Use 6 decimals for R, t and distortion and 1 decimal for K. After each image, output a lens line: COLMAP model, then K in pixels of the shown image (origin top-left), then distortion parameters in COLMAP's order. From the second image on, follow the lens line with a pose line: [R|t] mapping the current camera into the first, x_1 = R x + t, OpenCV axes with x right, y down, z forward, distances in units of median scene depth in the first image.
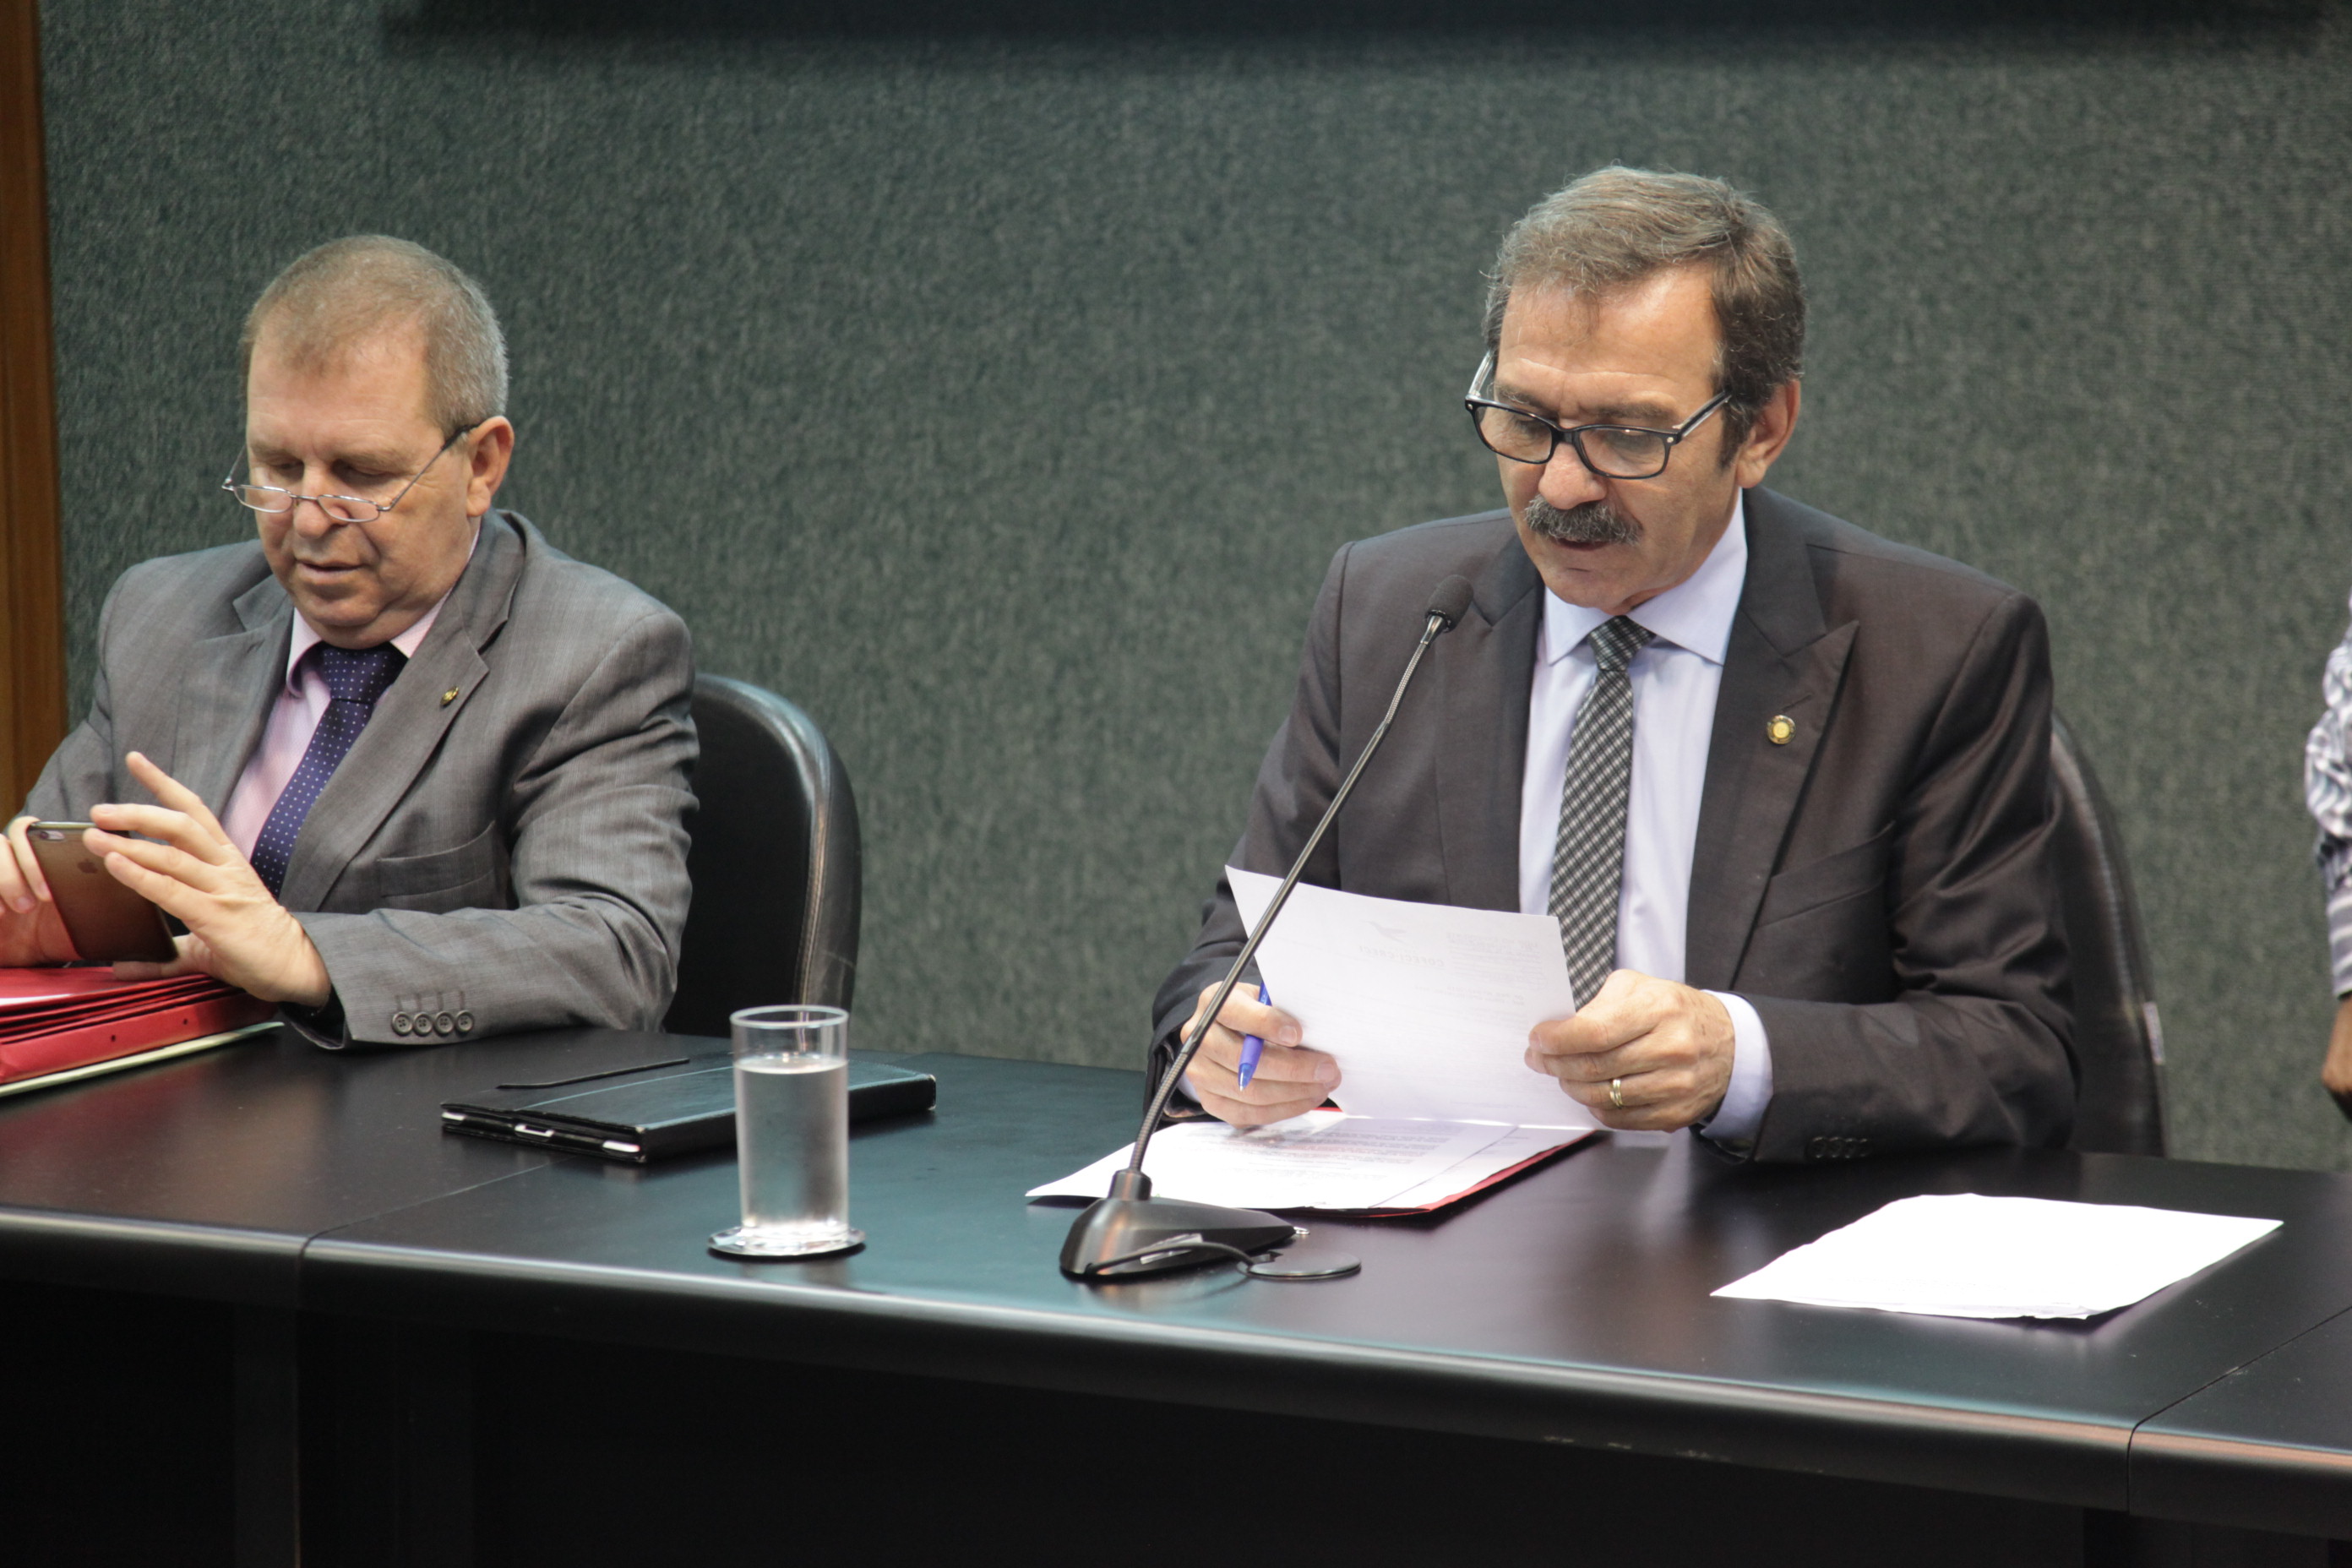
lens RADIAL K [[6686.2, 0, 1182.1], [0, 6686.2, 774.6], [0, 0, 1]] dist [0.709426, 0.000000]
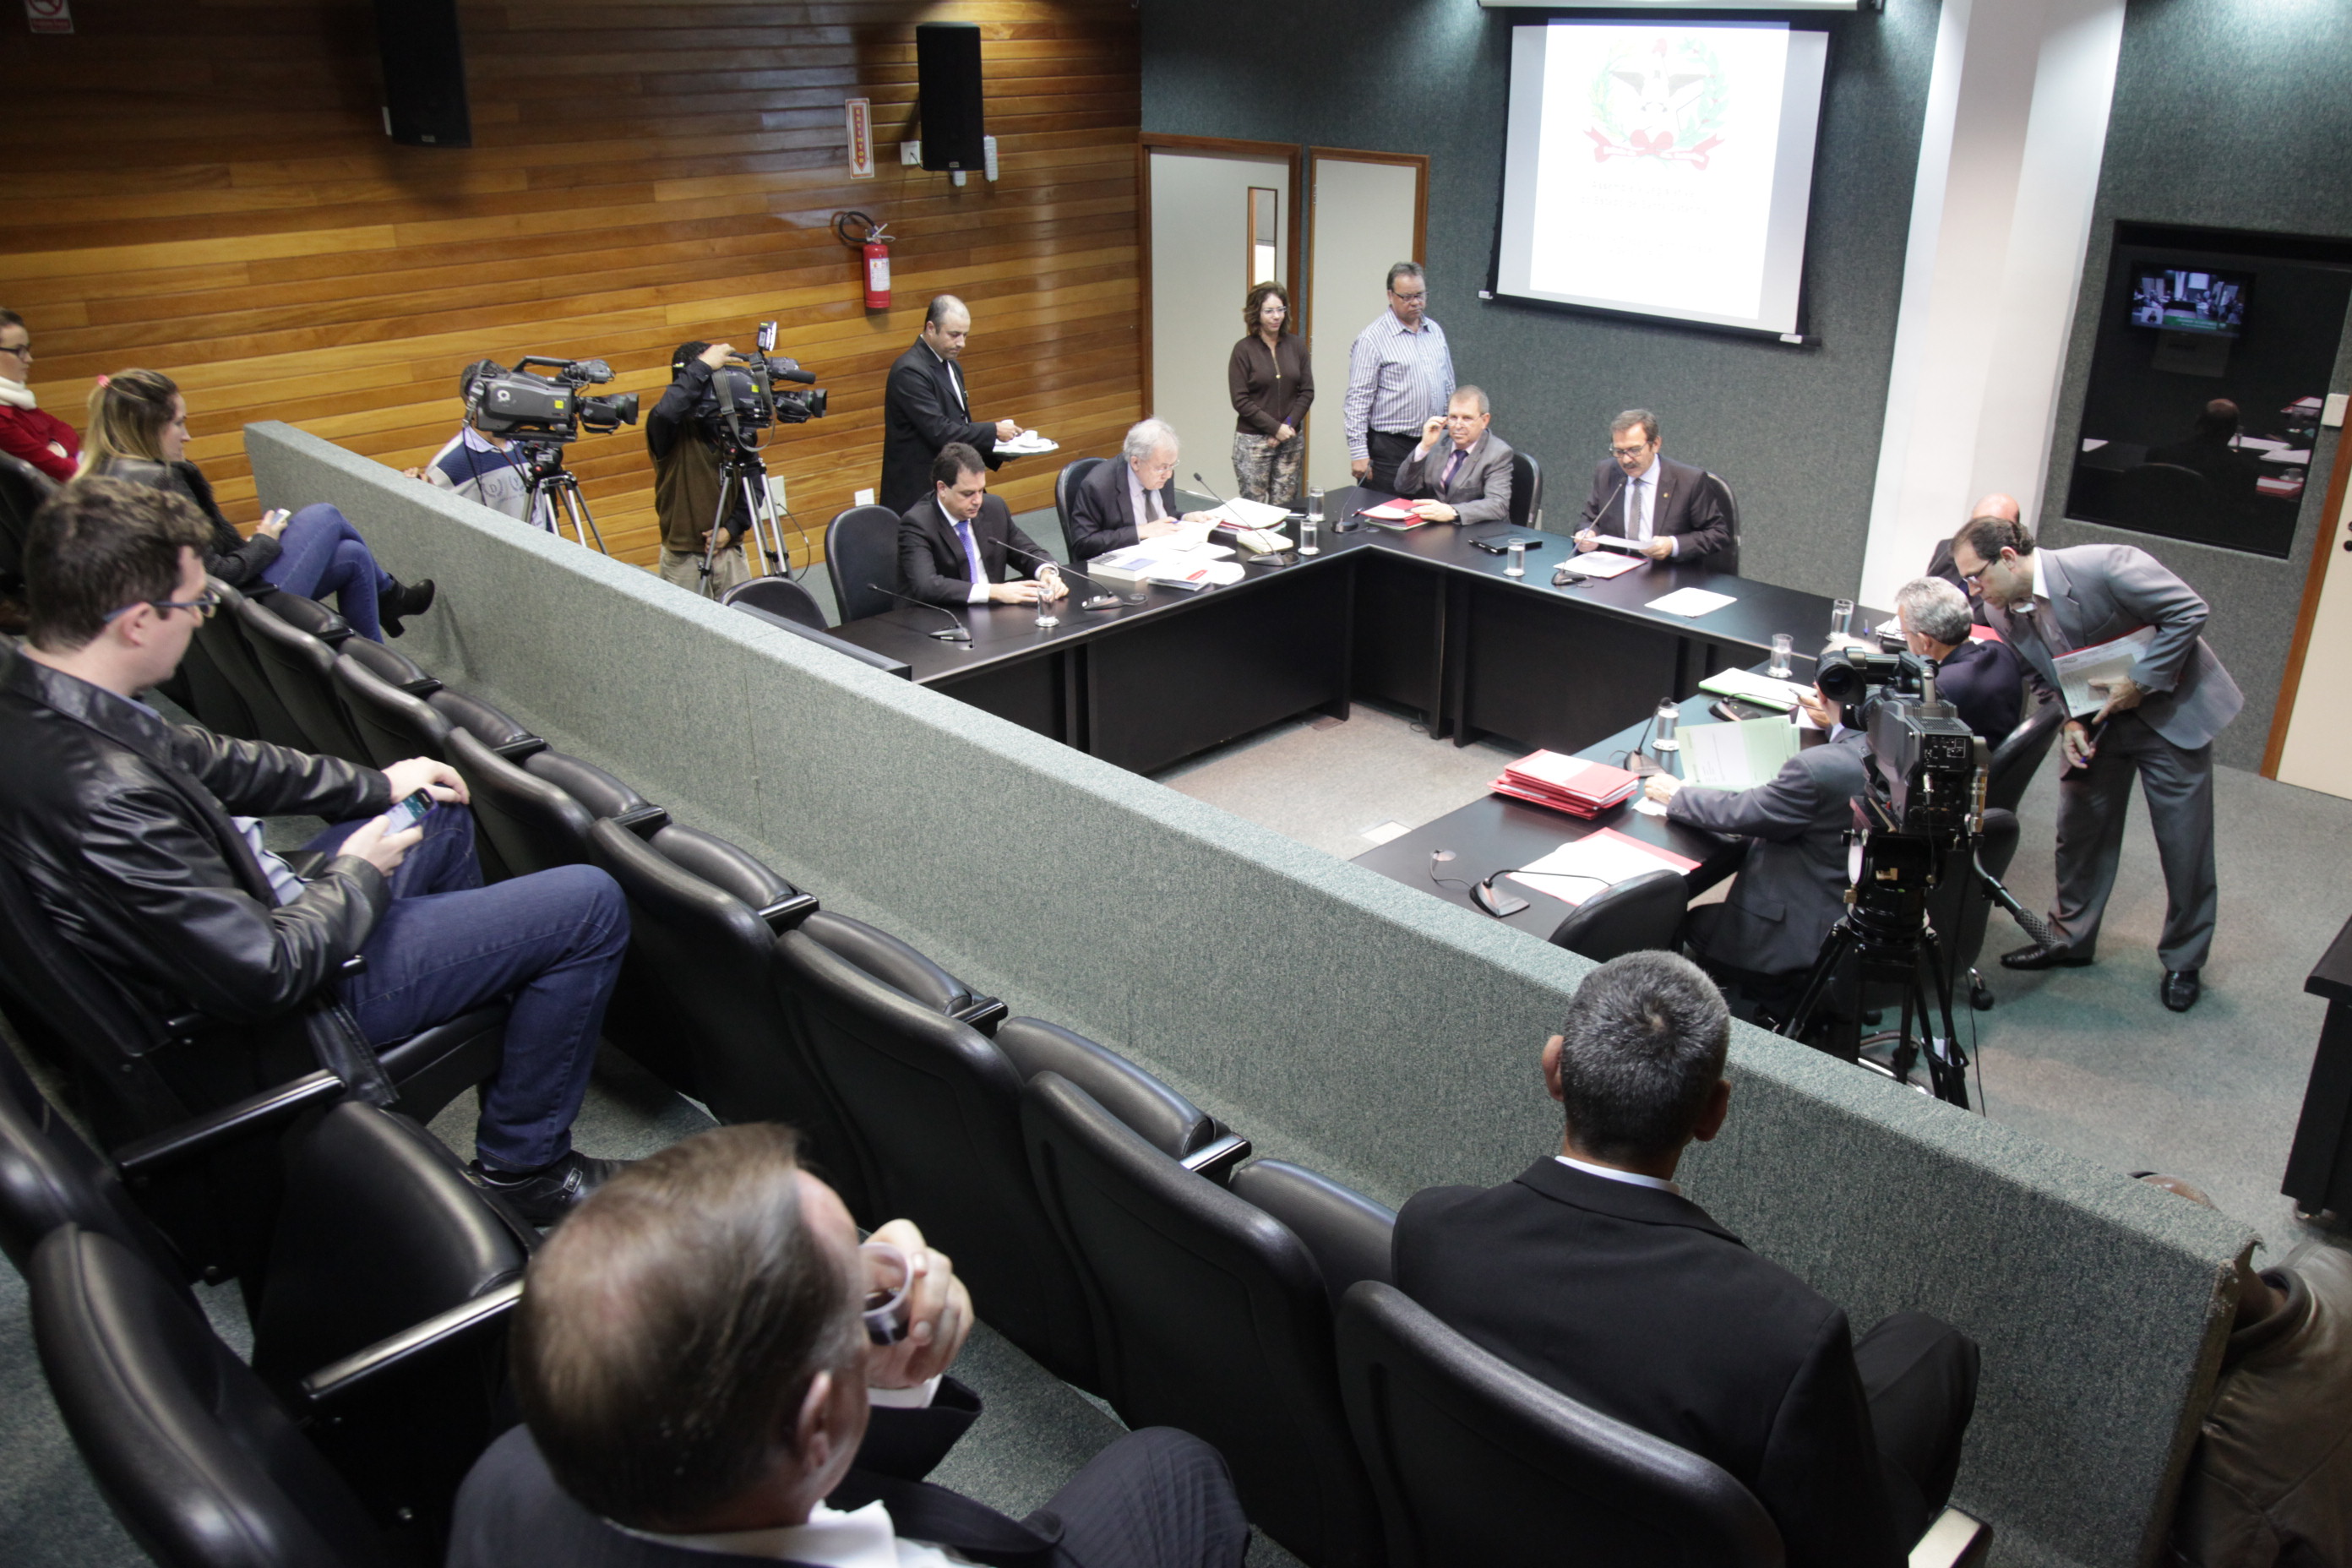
lens RADIAL K [[1877.2, 0, 1204.3], [0, 1877.2, 774.1], [0, 0, 1]] dist [-0.053225, 0.001139]
pose [[0.963725, 0.113341, -0.241636, 0.086366], [-0.042054, 0.958528, 0.281880, -0.182606], [0.263563, -0.261493, 0.928524, -0.656849]]
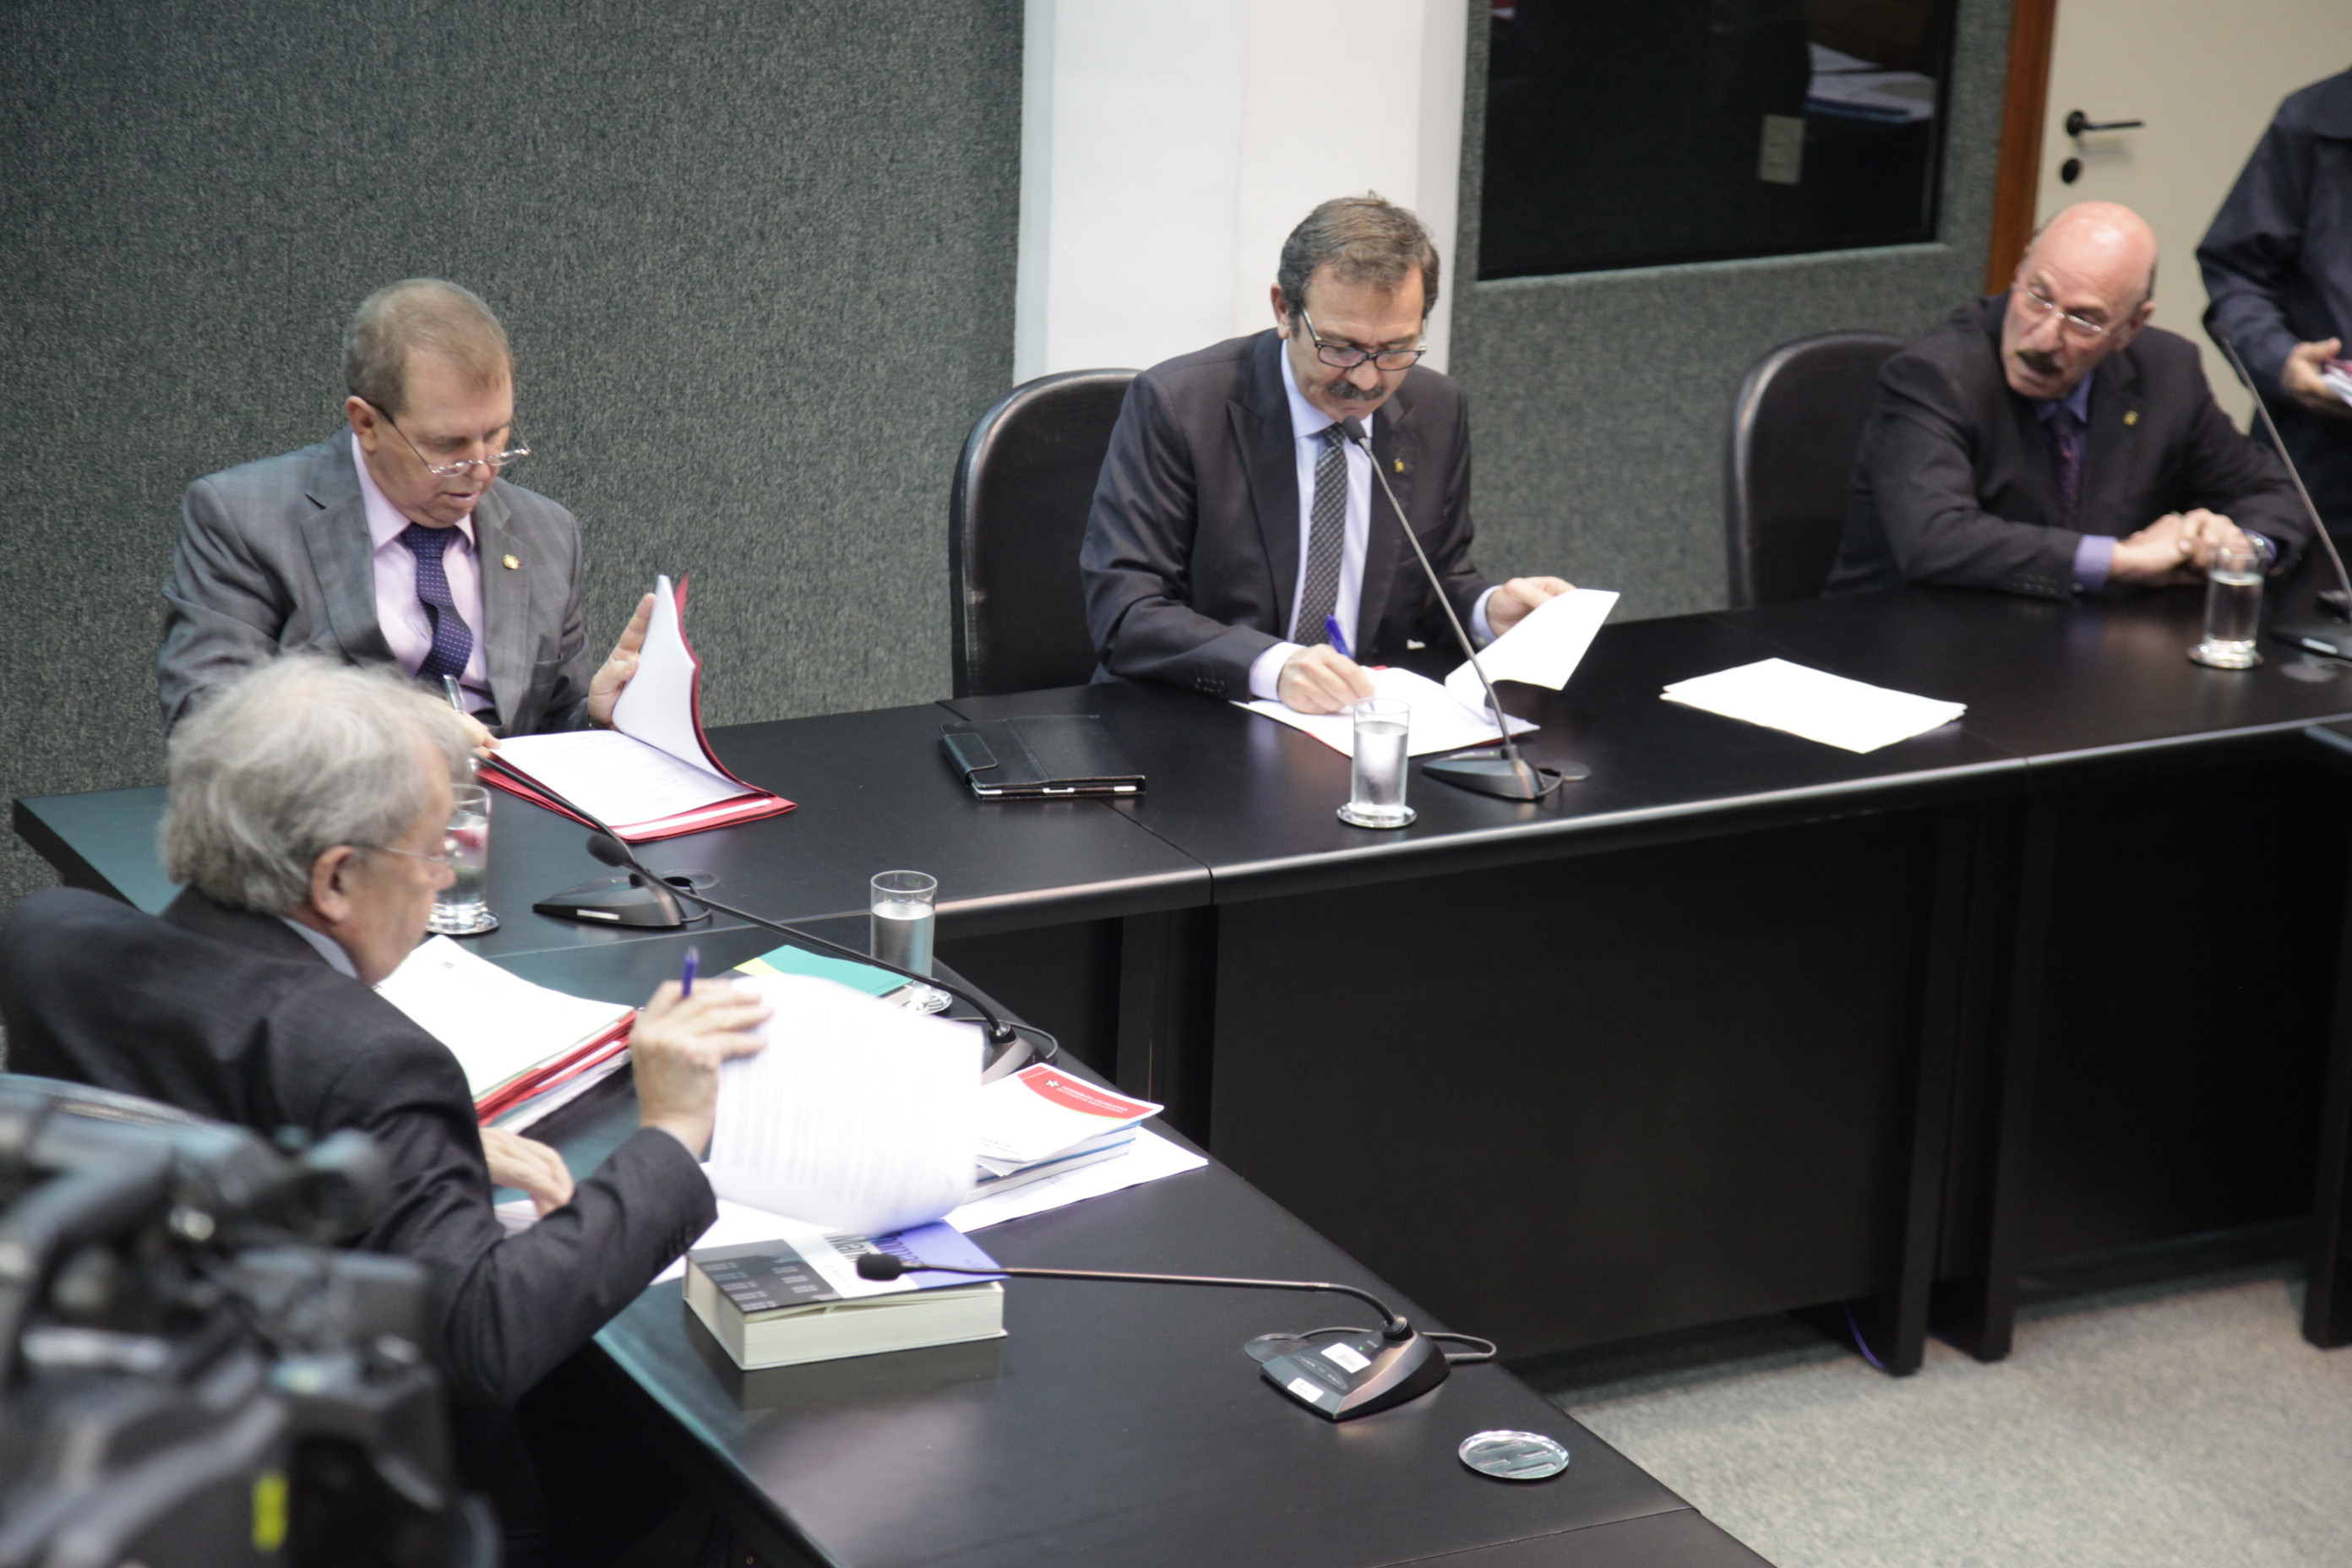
lens RADIAL K [[5507.0, 0, 1179.7], [0, 5507.0, 776.4], [0, 0, 1]] dist [0.504501, 0.000000]
pose [[0.524956, -0.219960, 0.822216, -0.974733], [0.055192, 0.972793, 0.225004, -0.214600], [-0.849338, -0.072738, 0.522814, 0.136251]]
